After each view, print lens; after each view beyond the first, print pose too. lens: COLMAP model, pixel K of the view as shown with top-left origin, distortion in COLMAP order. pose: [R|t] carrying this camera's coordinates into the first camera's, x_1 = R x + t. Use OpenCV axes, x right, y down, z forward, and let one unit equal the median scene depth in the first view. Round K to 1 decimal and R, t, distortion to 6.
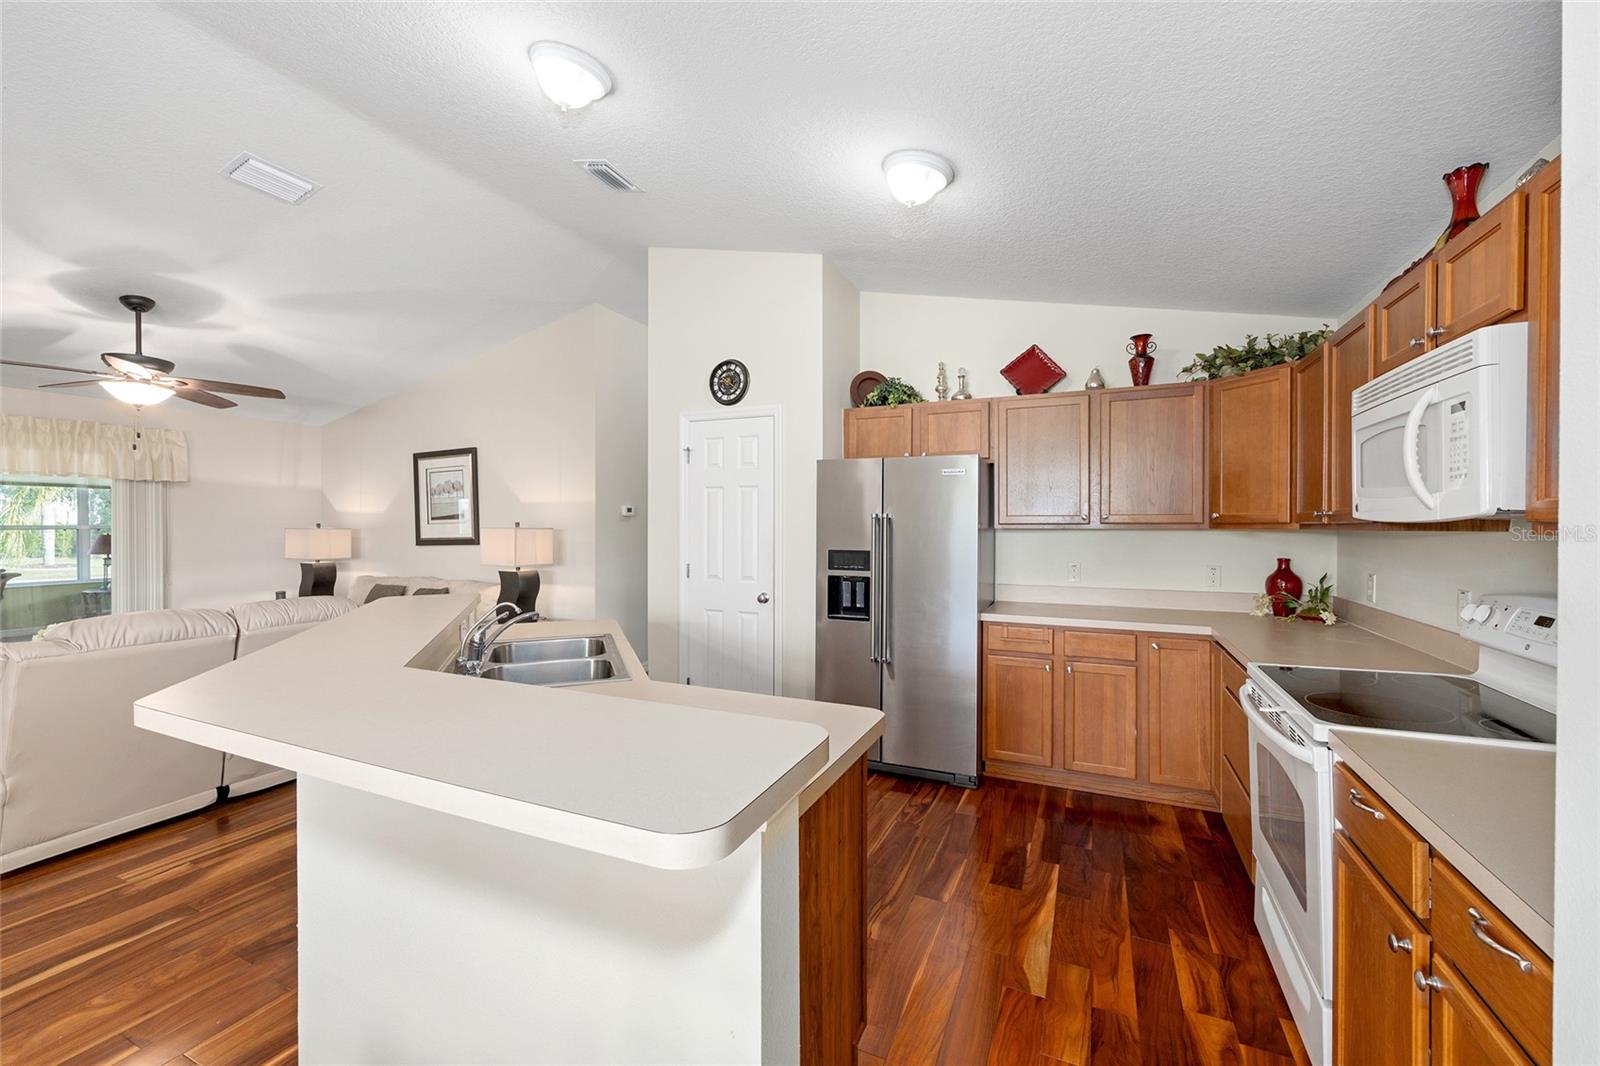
lens RADIAL K [[639.0, 0, 798.4], [0, 639.0, 531.8], [0, 0, 1]] dist [0.014280, 0.000362]
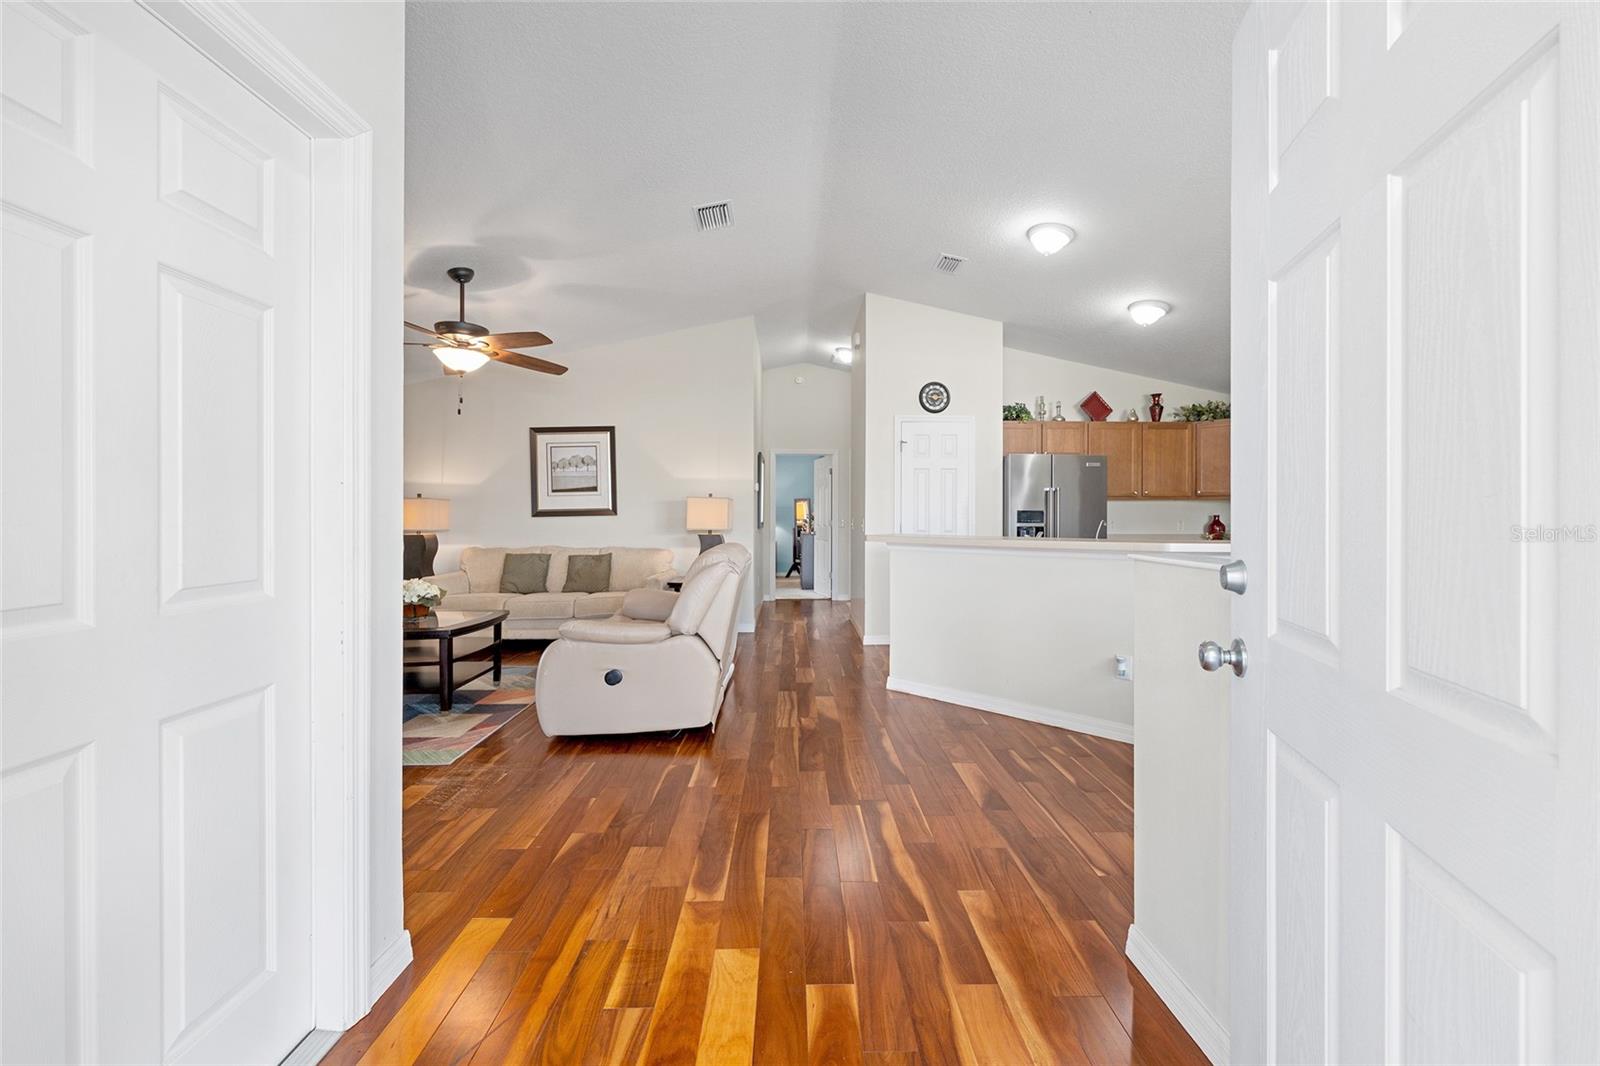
lens RADIAL K [[639.0, 0, 805.3], [0, 639.0, 523.3], [0, 0, 1]] dist [0.014280, 0.000362]
pose [[0.901031, -0.000764, 0.433754, -0.999658], [0.002350, 0.999992, -0.003119, 0.055707], [-0.433749, 0.003829, 0.901026, -0.180660]]
